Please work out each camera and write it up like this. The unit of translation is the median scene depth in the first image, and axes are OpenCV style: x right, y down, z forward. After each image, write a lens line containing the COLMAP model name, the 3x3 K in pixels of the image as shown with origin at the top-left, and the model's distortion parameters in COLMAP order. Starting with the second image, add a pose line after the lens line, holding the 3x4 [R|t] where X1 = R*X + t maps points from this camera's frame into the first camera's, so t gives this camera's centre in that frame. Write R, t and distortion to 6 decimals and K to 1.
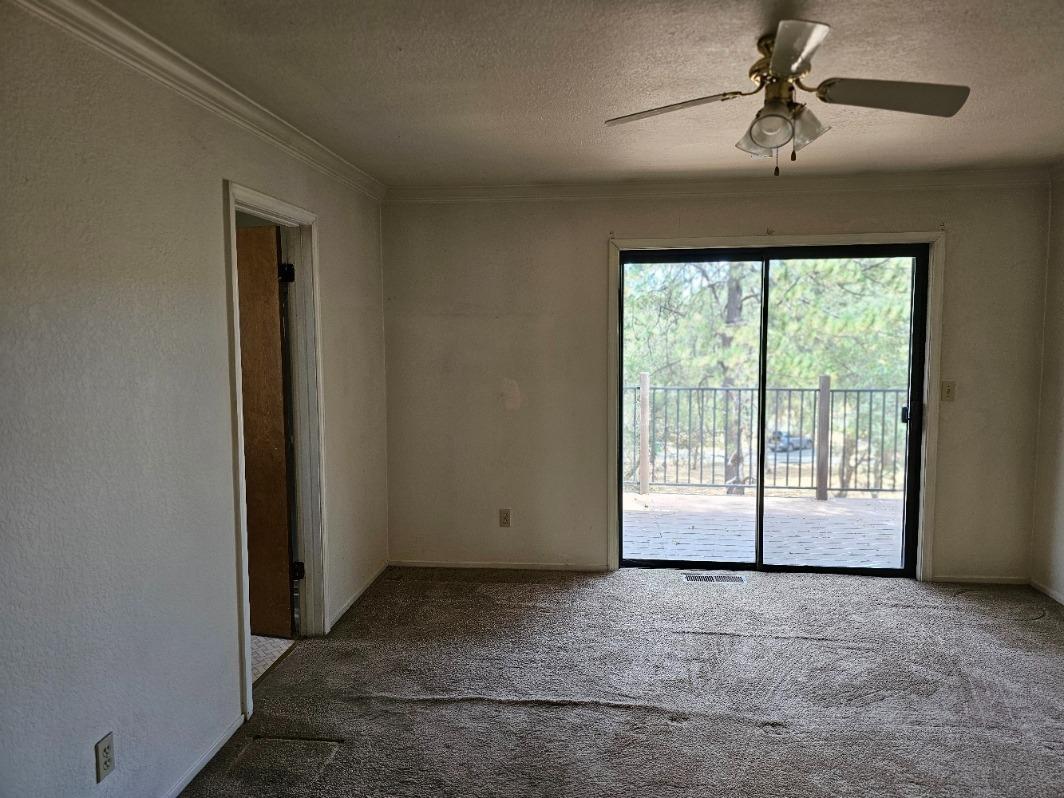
lens RADIAL K [[697.1, 0, 532.0], [0, 697.1, 399.0], [0, 0, 1]] dist [0.003292, 0.001422]
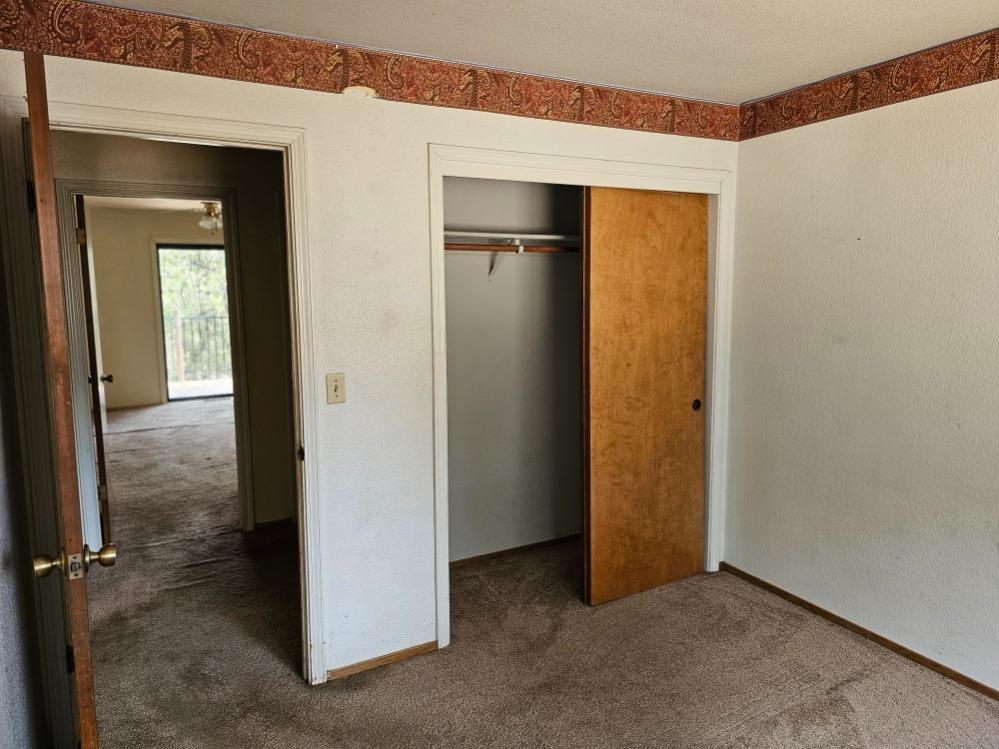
lens RADIAL K [[676.2, 0, 499.5], [0, 676.2, 374.5], [0, 0, 1]] dist [0.036726, -0.001193]
pose [[0.827933, -0.065824, 0.556951, -0.164986], [0.046247, 0.997719, 0.049168, 0.104406], [-0.558917, -0.014950, 0.829089, -1.115242]]
